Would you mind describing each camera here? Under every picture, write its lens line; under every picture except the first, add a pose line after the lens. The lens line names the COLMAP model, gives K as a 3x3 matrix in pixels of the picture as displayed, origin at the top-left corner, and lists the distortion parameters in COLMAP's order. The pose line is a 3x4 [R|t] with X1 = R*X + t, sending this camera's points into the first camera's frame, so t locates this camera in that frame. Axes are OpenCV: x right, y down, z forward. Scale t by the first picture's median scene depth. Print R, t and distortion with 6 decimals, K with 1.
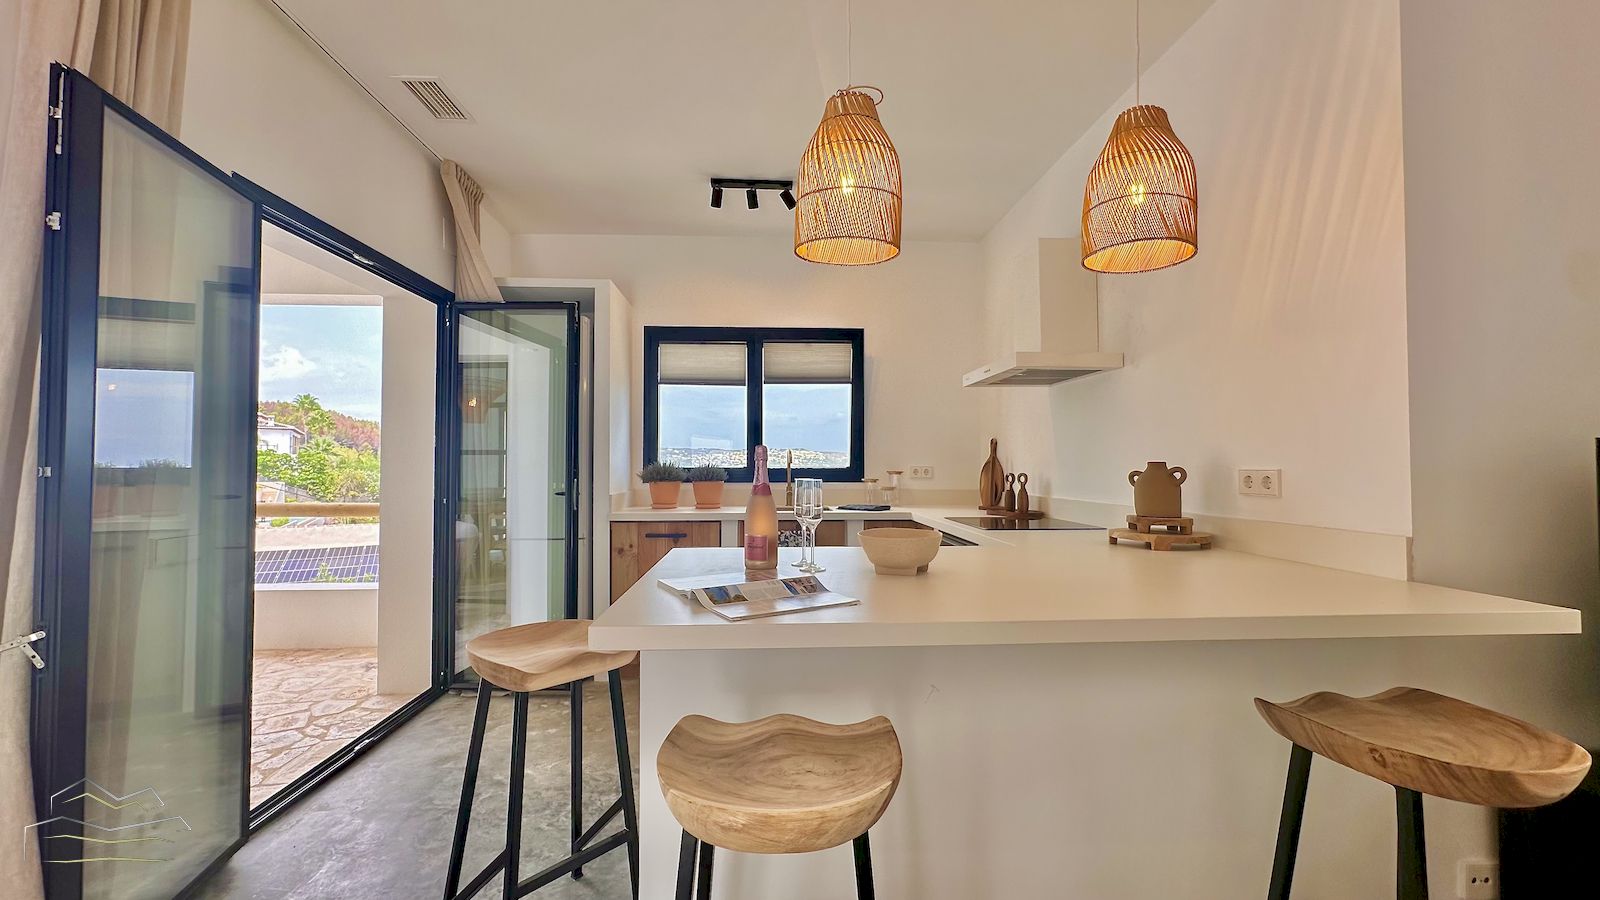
lens RADIAL K [[638.9, 0, 796.2], [0, 638.9, 444.4], [0, 0, 1]] dist [-0.000258, -0.000074]
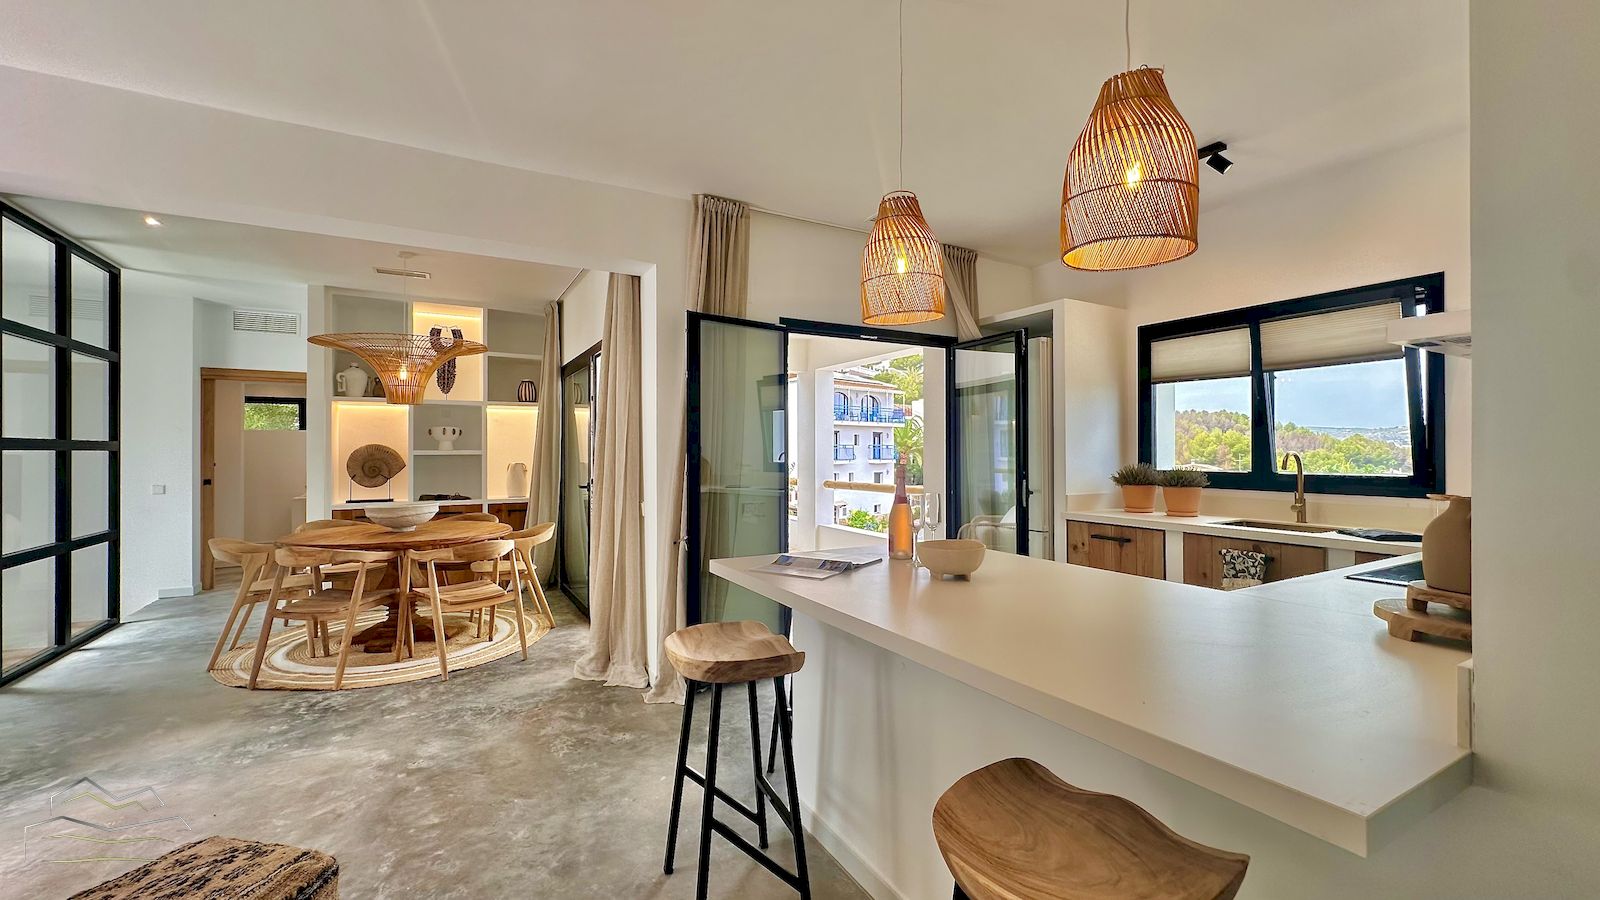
lens RADIAL K [[637.8, 0, 798.8], [0, 637.8, 448.8], [0, 0, 1]] dist [-0.000606, 0.000058]
pose [[0.445754, -0.001866, -0.895153, 0.487739], [0.027171, 0.999565, 0.011447, -0.025805], [0.894743, -0.029425, 0.445611, 0.100149]]
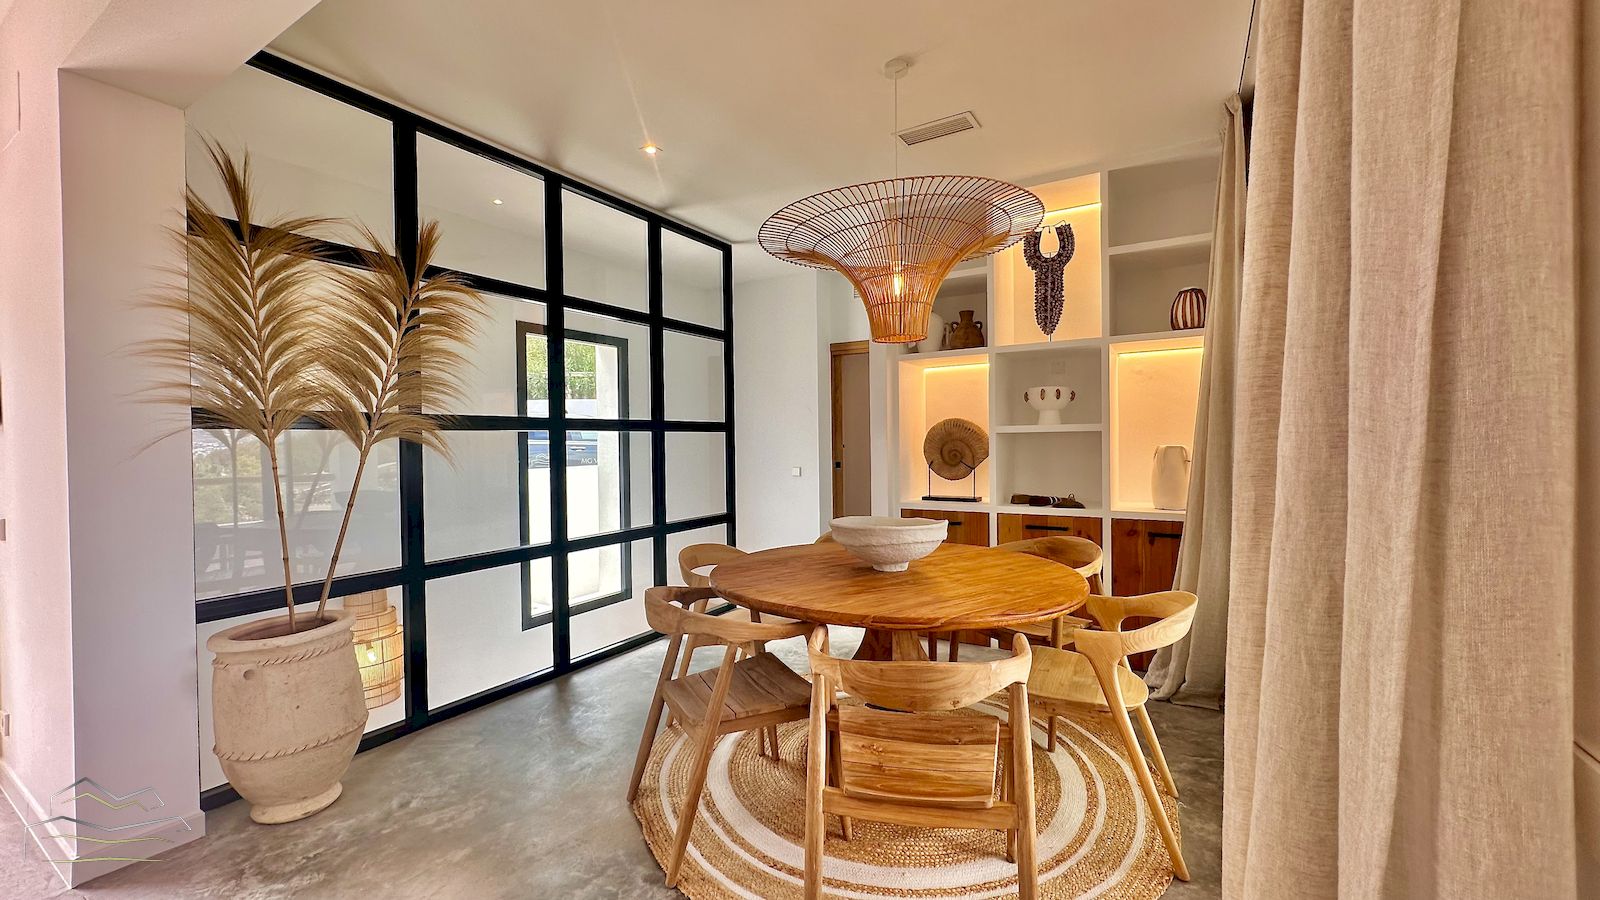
lens RADIAL K [[638.9, 0, 796.2], [0, 638.9, 444.4], [0, 0, 1]] dist [-0.000258, -0.000074]
pose [[-0.564451, 0.016052, -0.825310, -0.352797], [0.038507, 0.999234, -0.006901, -0.004699], [0.824568, -0.035676, -0.564637, 0.269451]]
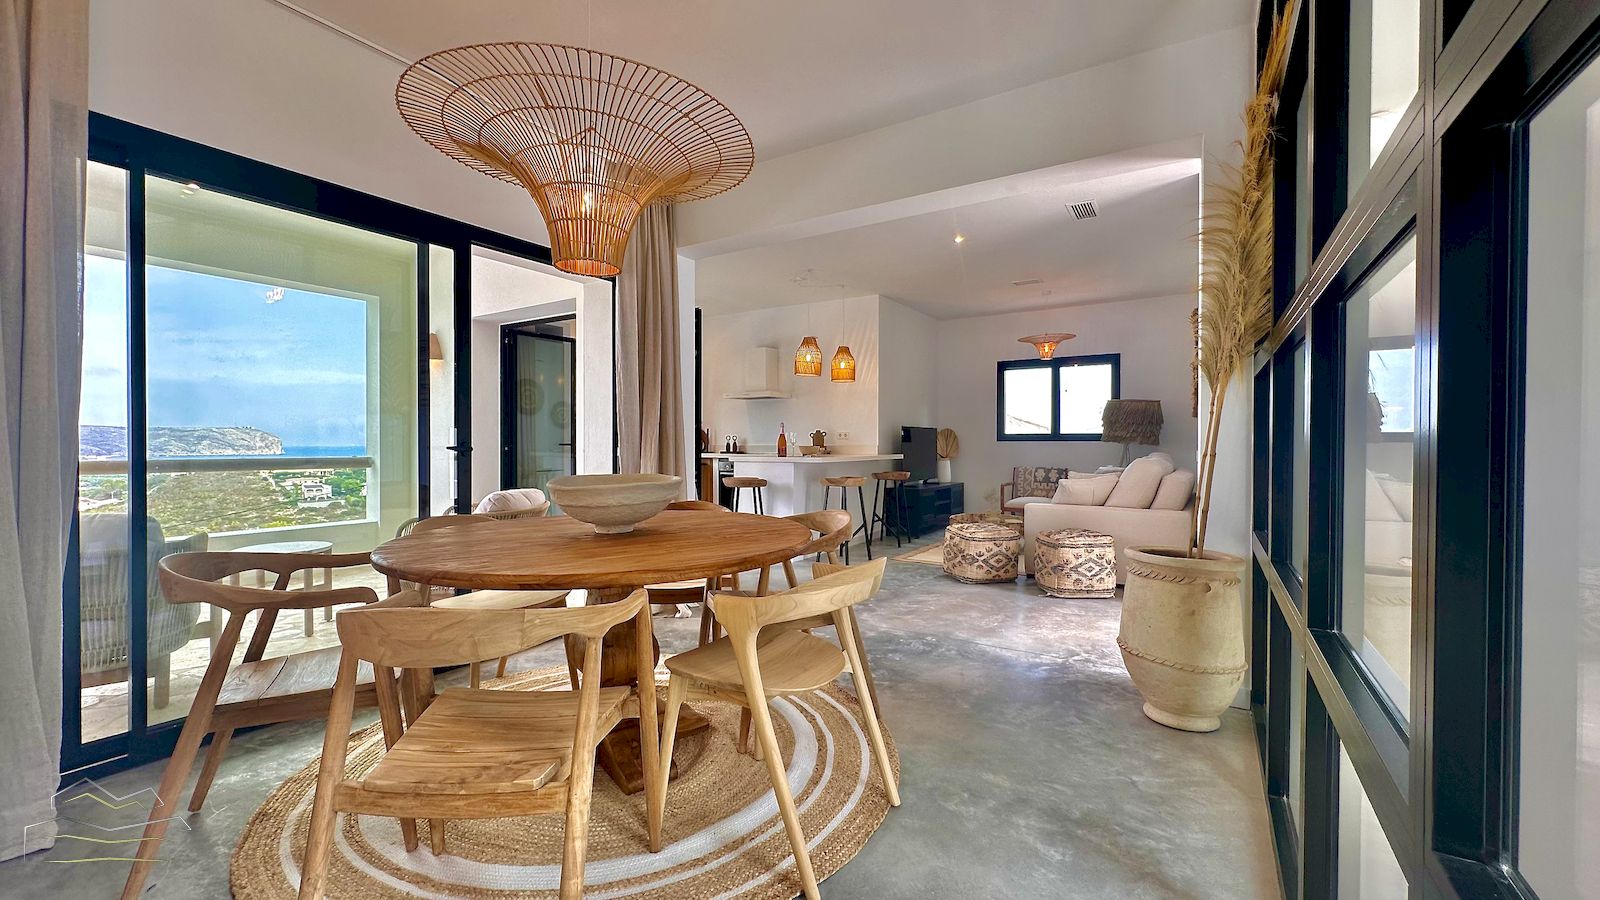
lens RADIAL K [[637.8, 0, 798.8], [0, 637.8, 448.8], [0, 0, 1]] dist [-0.000606, 0.000058]
pose [[0.577343, -0.002385, 0.816498, -1.392103], [-0.029684, 0.999273, 0.023909, 0.028304], [-0.815962, -0.038040, 0.576853, -0.549149]]
